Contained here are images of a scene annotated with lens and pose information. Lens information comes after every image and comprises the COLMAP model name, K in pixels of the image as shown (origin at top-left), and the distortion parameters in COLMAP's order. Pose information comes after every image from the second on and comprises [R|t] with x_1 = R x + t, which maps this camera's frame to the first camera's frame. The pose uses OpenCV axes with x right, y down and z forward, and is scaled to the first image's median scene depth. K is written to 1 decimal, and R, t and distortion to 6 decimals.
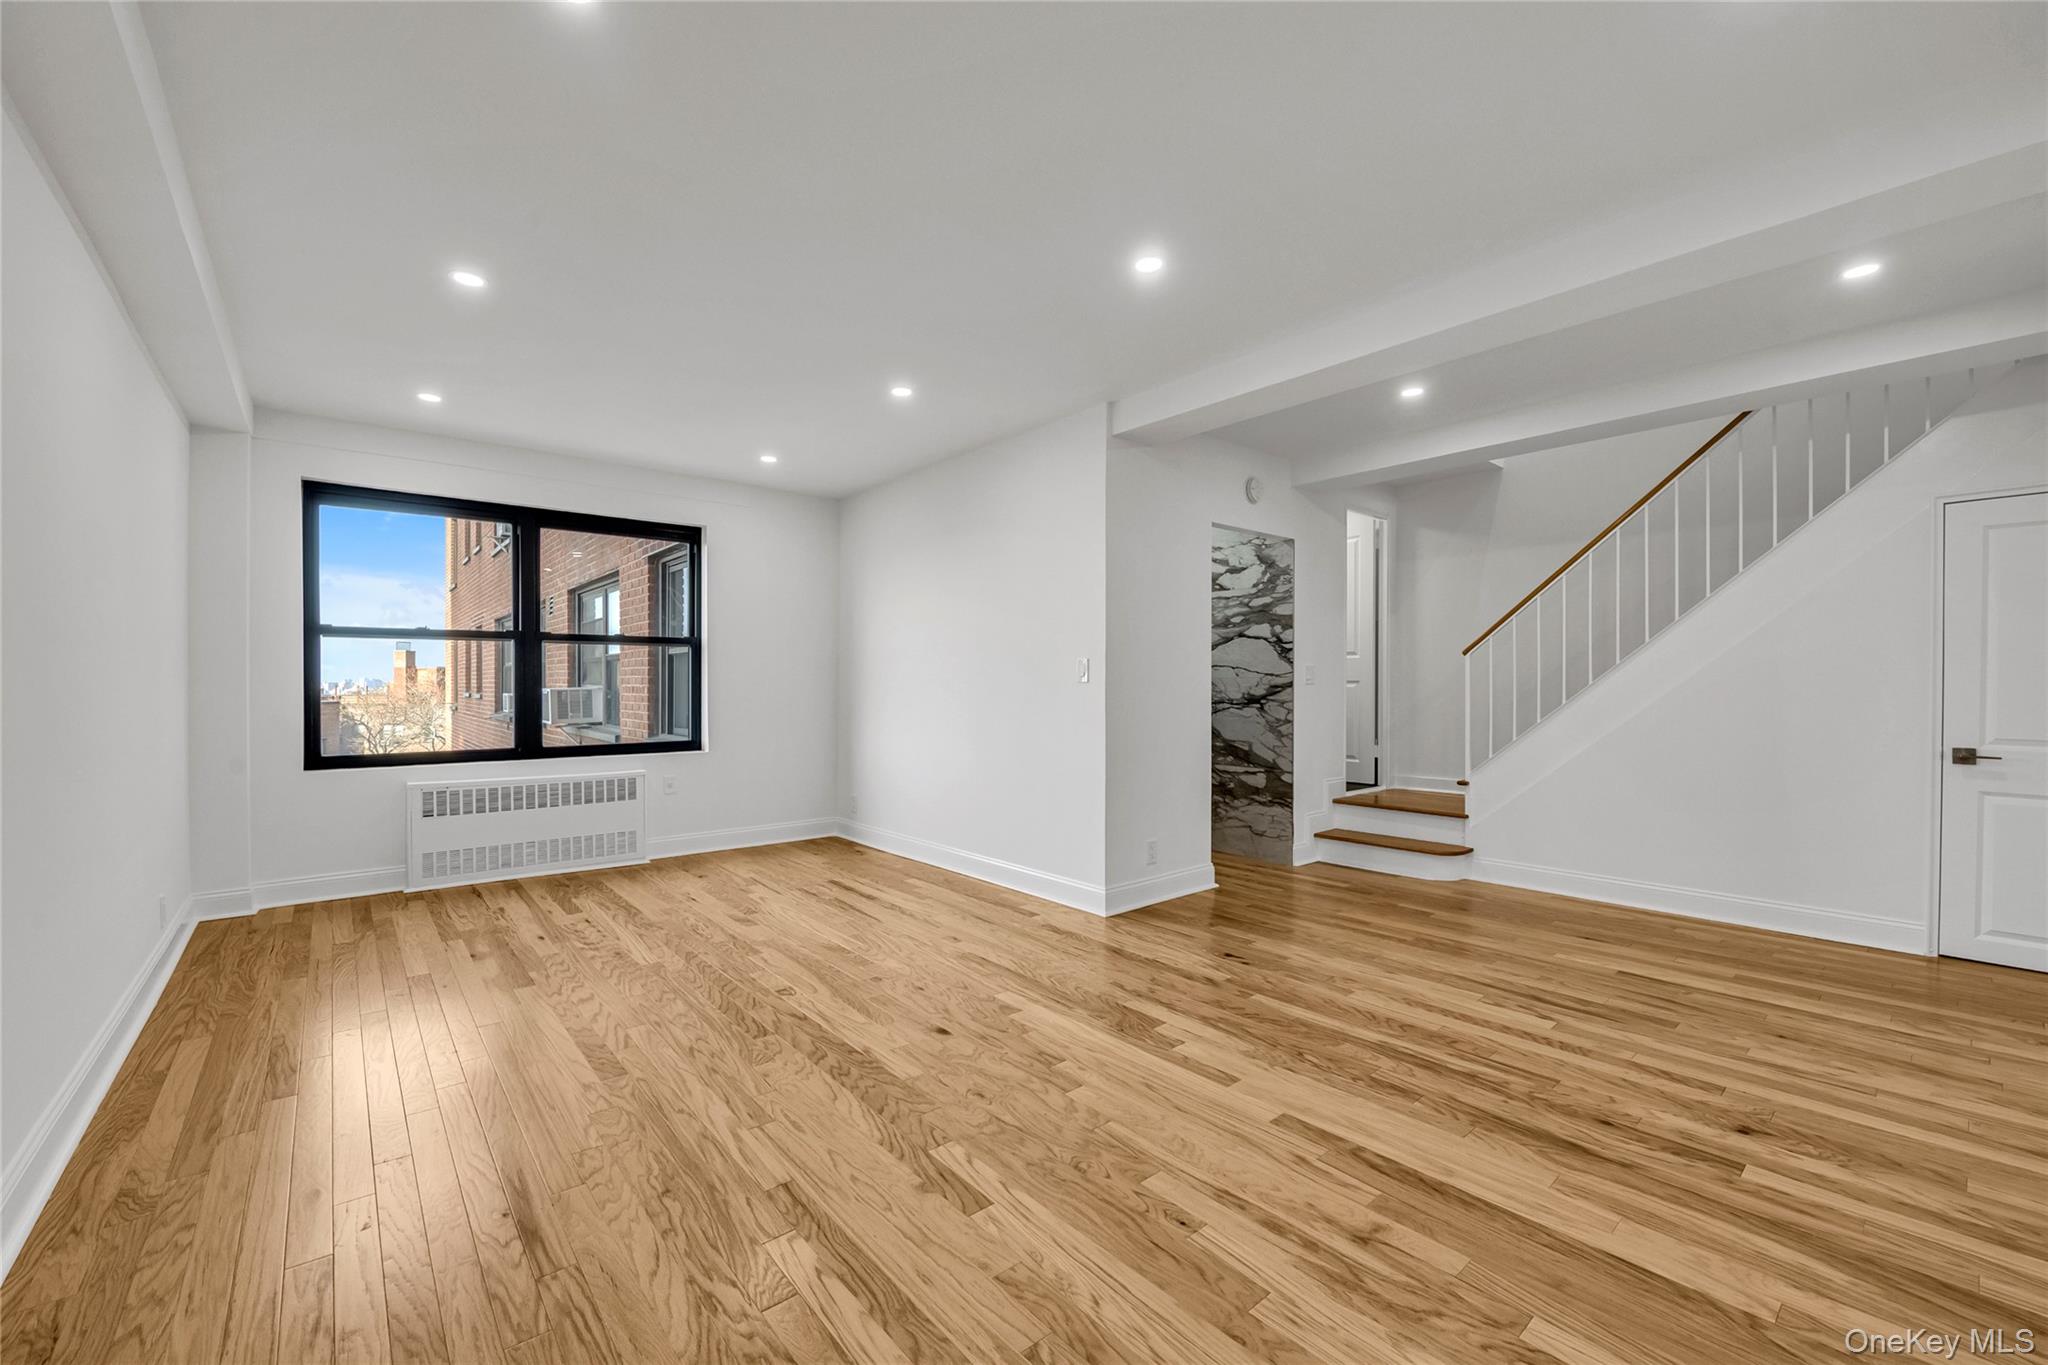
lens RADIAL K [[830.3, 0, 1019.6], [0, 830.3, 697.1], [0, 0, 1]] dist [-0.008292, -0.000547]
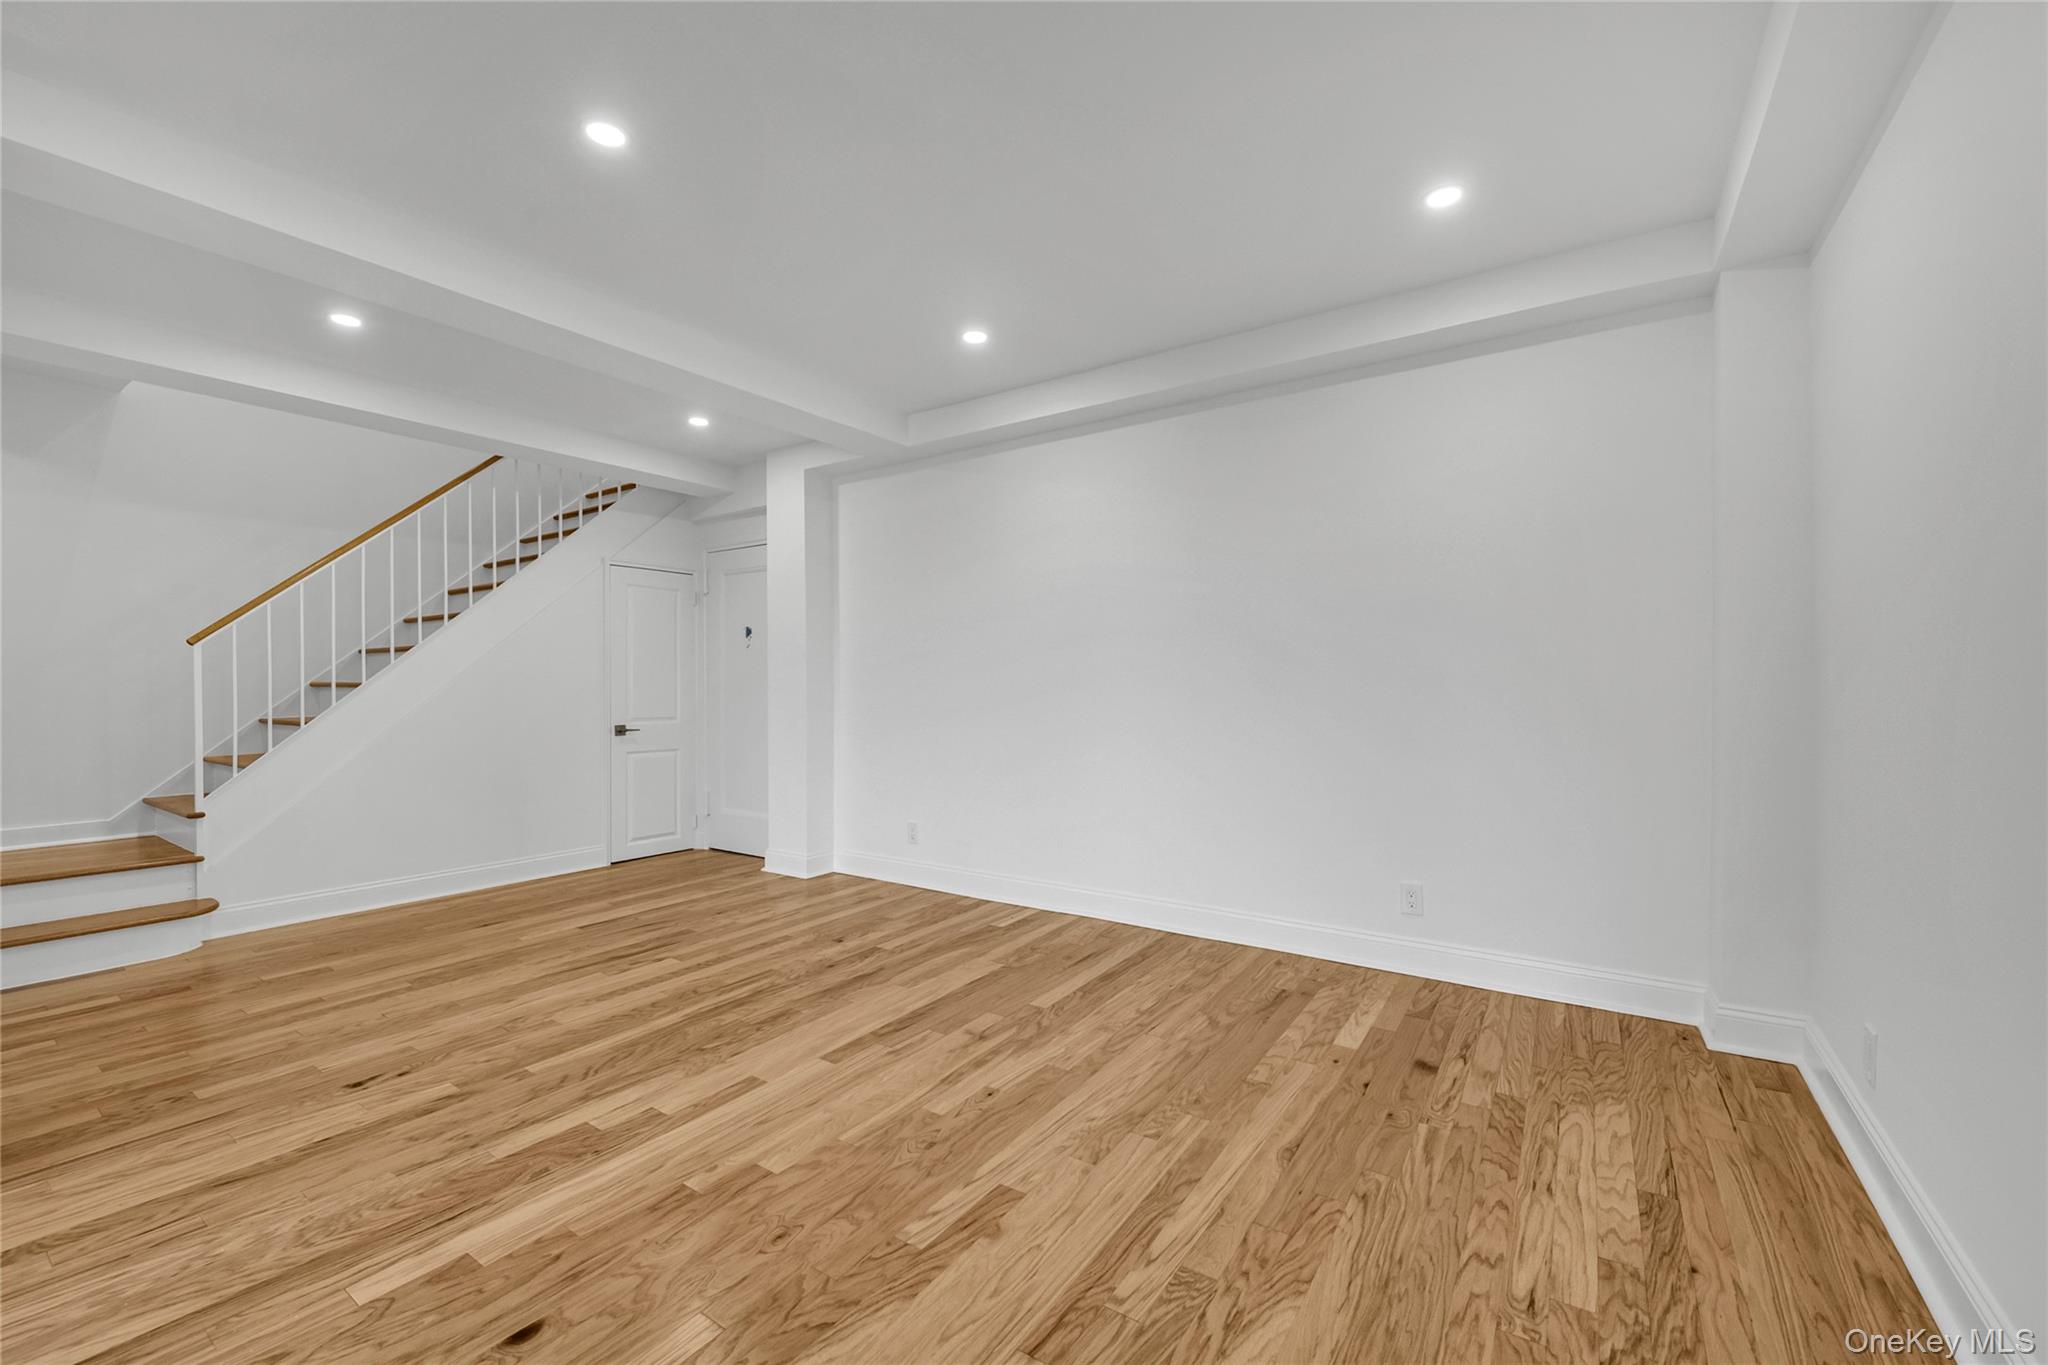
lens RADIAL K [[851.4, 0, 1024.0], [0, 851.4, 682.5], [0, 0, 1]] dist [-0.001459, -0.000466]
pose [[-0.286386, 0.004840, 0.958102, -0.711313], [0.016645, 0.999861, -0.000076, -0.005851], [-0.957970, 0.015926, -0.286427, 0.854019]]
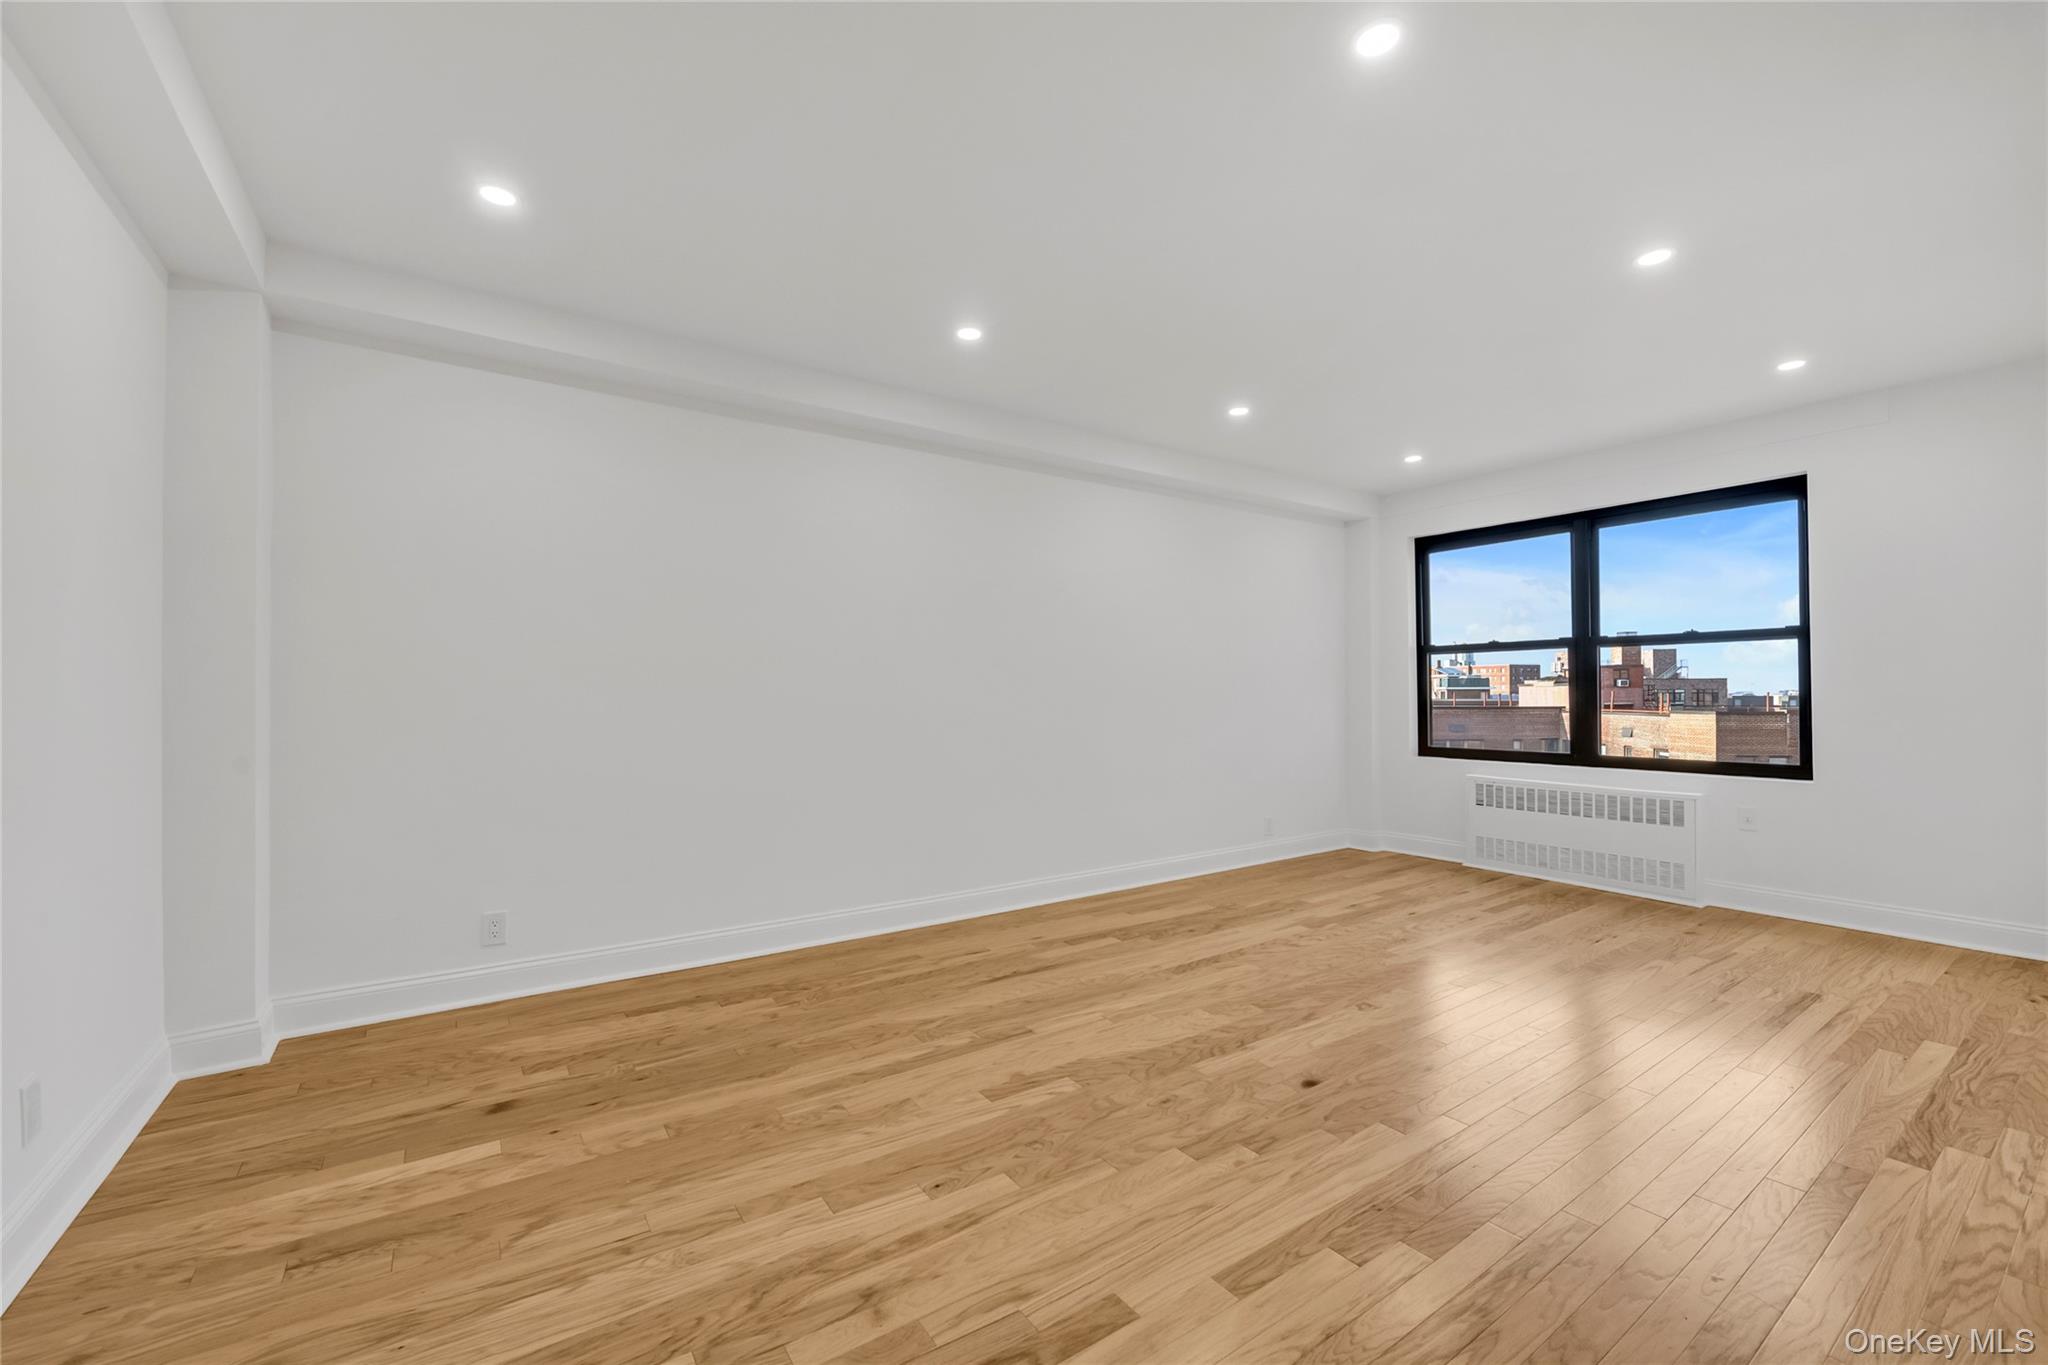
lens RADIAL K [[796.3, 0, 1002.9], [0, 796.3, 688.4], [0, 0, 1]] dist [-0.002075, -0.000291]
pose [[-0.103663, -0.006370, -0.994592, 0.800166], [-0.011068, 0.999925, -0.005250, -0.010723], [0.994551, 0.010464, -0.103726, 0.768117]]
